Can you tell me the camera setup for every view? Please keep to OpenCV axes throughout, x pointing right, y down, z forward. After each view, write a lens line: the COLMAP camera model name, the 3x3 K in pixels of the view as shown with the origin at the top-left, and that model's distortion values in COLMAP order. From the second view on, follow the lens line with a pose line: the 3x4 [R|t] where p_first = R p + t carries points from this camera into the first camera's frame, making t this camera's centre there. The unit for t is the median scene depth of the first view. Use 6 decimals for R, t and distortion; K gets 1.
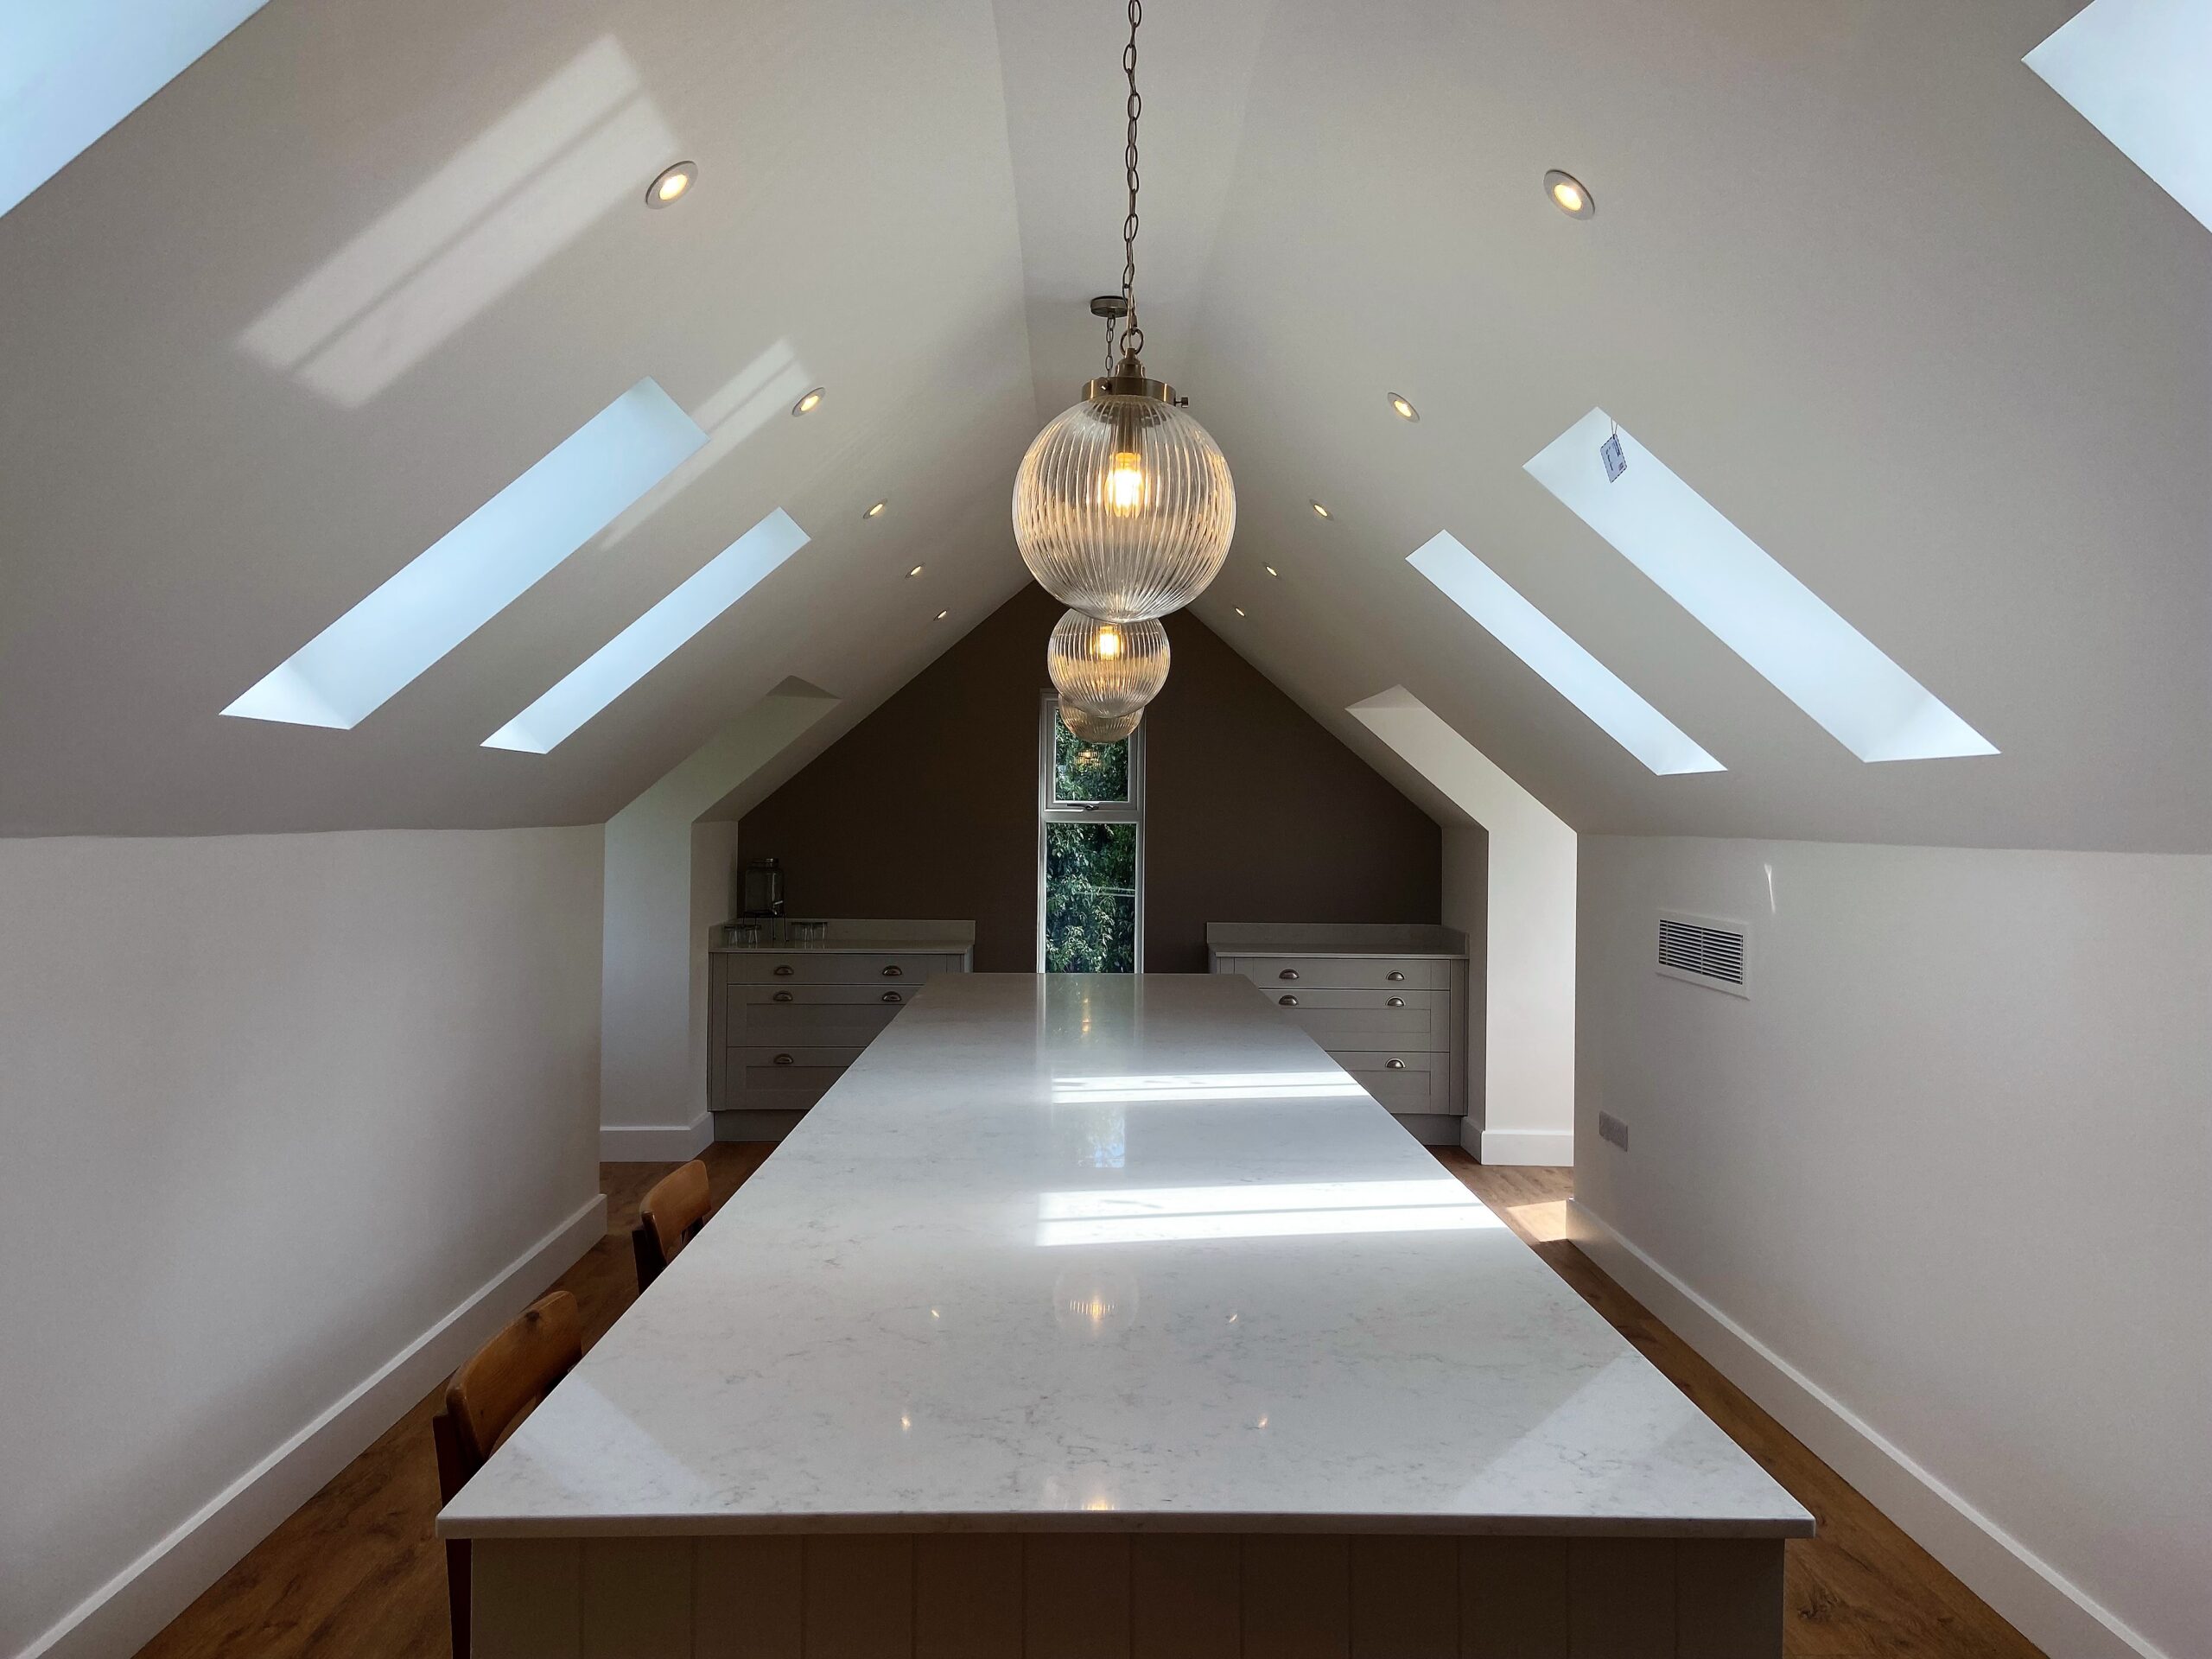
lens RADIAL K [[1610.2, 0, 1106.0], [0, 1610.2, 829.5], [0, 0, 1]] dist [0.009313, 0.001197]
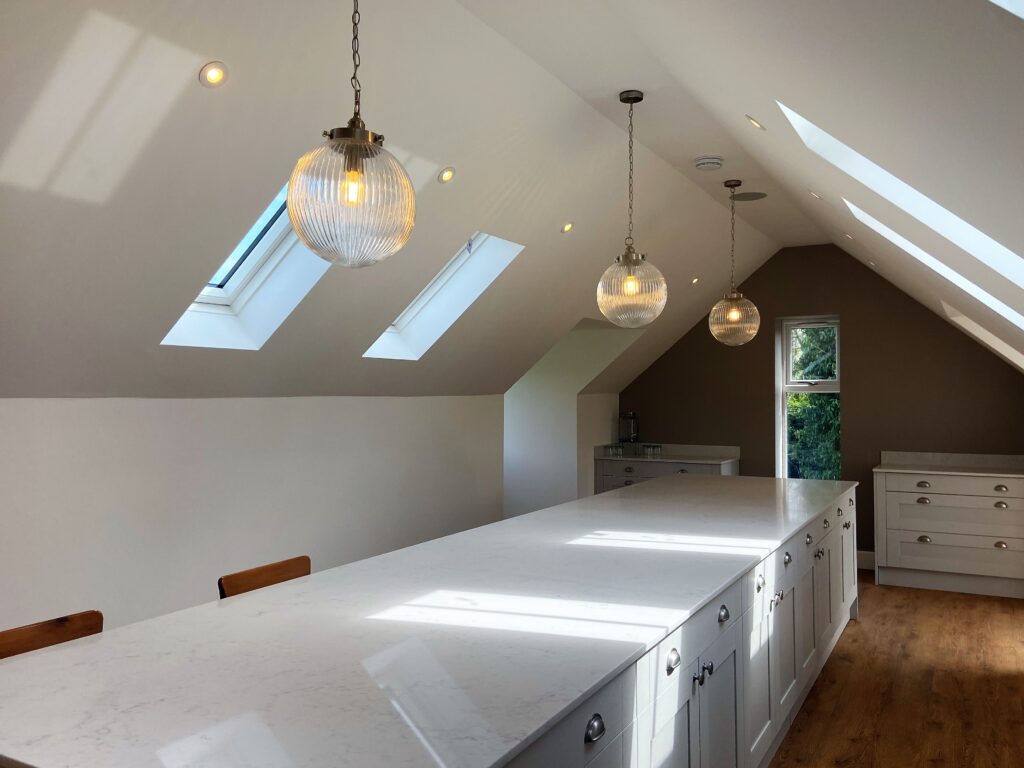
lens RADIAL K [[787.9, 0, 512.0], [0, 787.9, 384.0], [0, 0, 1]] dist [-0.002307, 0.001297]
pose [[0.852153, -0.019565, -0.522926, 0.176902], [0.007635, 0.999659, -0.024960, 0.006336], [0.523237, 0.017277, 0.852012, 0.105751]]
